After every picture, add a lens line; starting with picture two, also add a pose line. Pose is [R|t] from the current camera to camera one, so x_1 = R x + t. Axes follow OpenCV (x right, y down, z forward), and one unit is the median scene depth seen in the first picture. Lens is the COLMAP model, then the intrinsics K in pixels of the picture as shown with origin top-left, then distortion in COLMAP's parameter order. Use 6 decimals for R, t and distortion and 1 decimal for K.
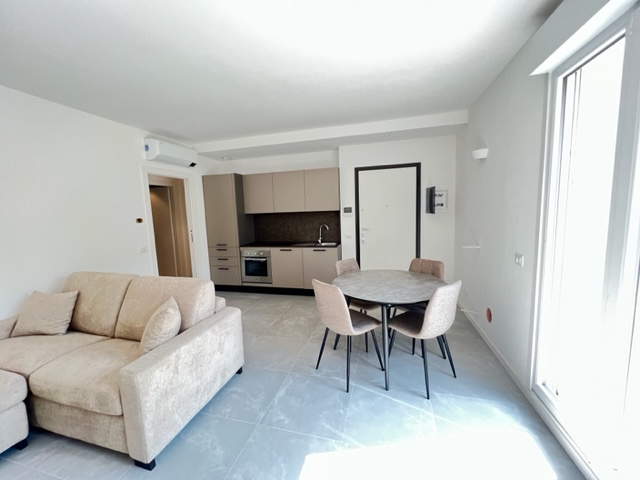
lens RADIAL K [[257.1, 0, 318.0], [0, 257.1, 239.6], [0, 0, 1]] dist [0.001160, 0.000613]
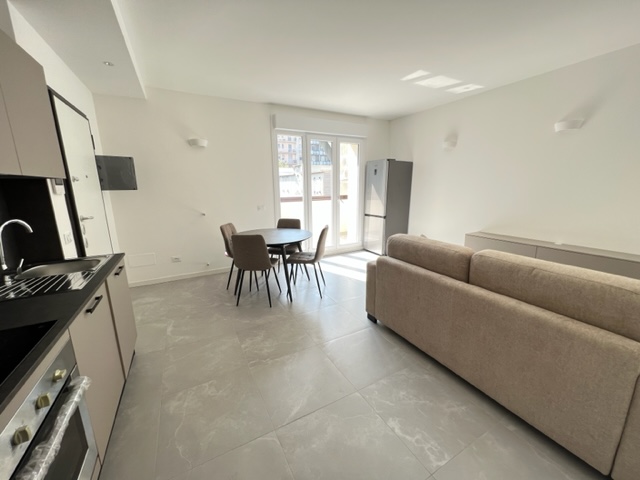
lens RADIAL K [[257.1, 0, 318.0], [0, 257.1, 239.6], [0, 0, 1]] dist [0.001160, 0.000613]
pose [[-0.688304, -0.108010, 0.717336, -0.910063], [0.117472, 0.959206, 0.257146, -0.140166], [-0.715848, 0.261261, -0.647537, 1.769285]]
